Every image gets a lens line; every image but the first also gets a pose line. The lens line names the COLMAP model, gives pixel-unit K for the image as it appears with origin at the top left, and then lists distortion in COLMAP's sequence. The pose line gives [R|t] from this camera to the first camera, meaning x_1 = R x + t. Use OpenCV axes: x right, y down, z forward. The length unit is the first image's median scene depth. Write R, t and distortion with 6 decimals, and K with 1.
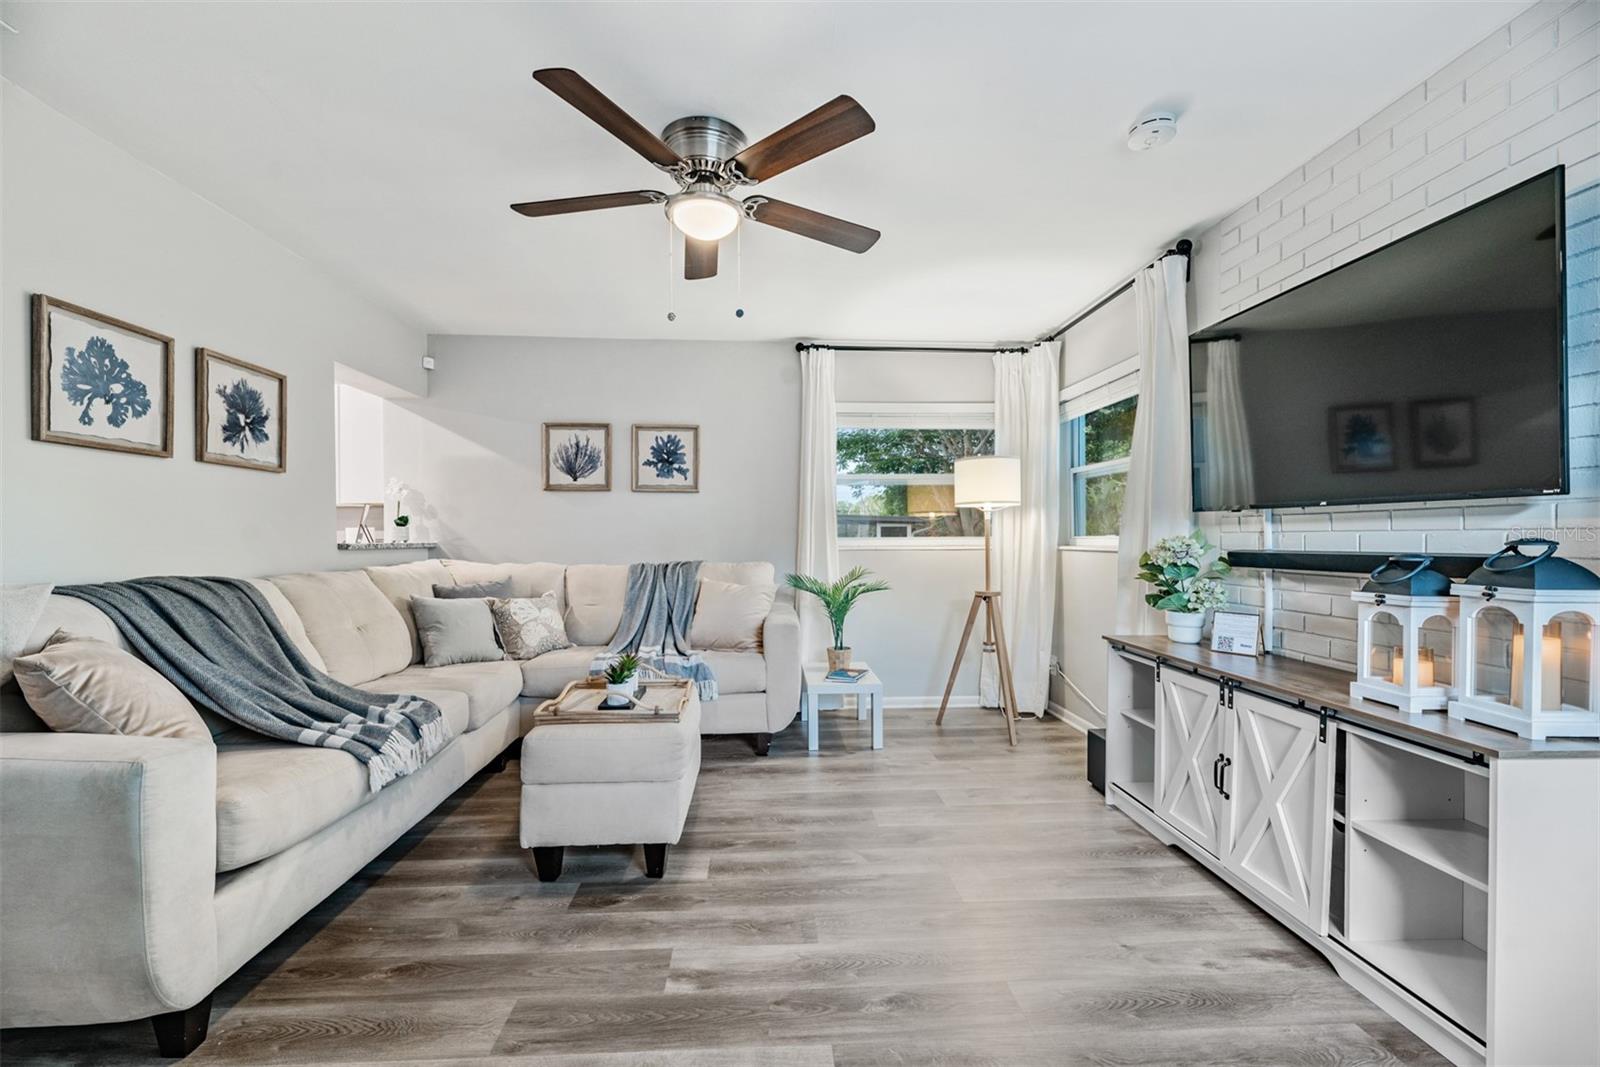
lens RADIAL K [[653.3, 0, 785.8], [0, 653.3, 533.2], [0, 0, 1]] dist [0.007085, -0.000142]
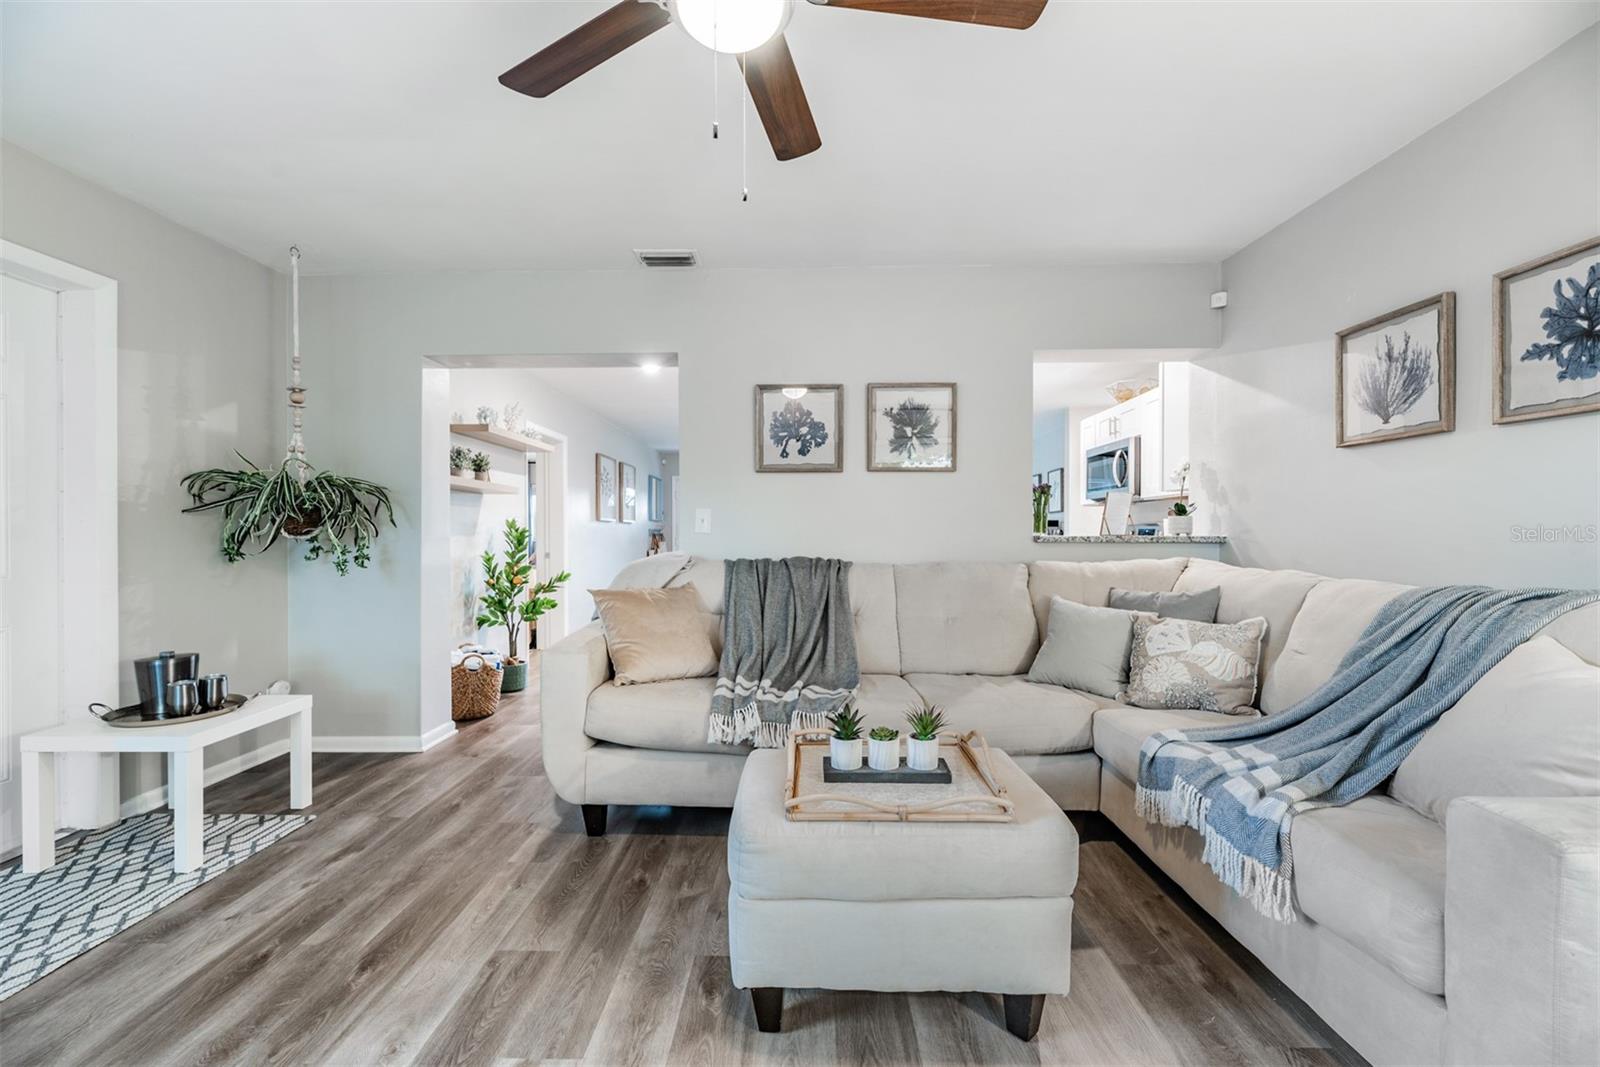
lens RADIAL K [[653.3, 0, 785.8], [0, 653.3, 533.2], [0, 0, 1]] dist [0.007085, -0.000142]
pose [[-0.061062, 0.003892, -0.998126, 0.383831], [0.006686, 0.999972, 0.003490, 0.007832], [0.998112, -0.006460, -0.061086, 0.846579]]
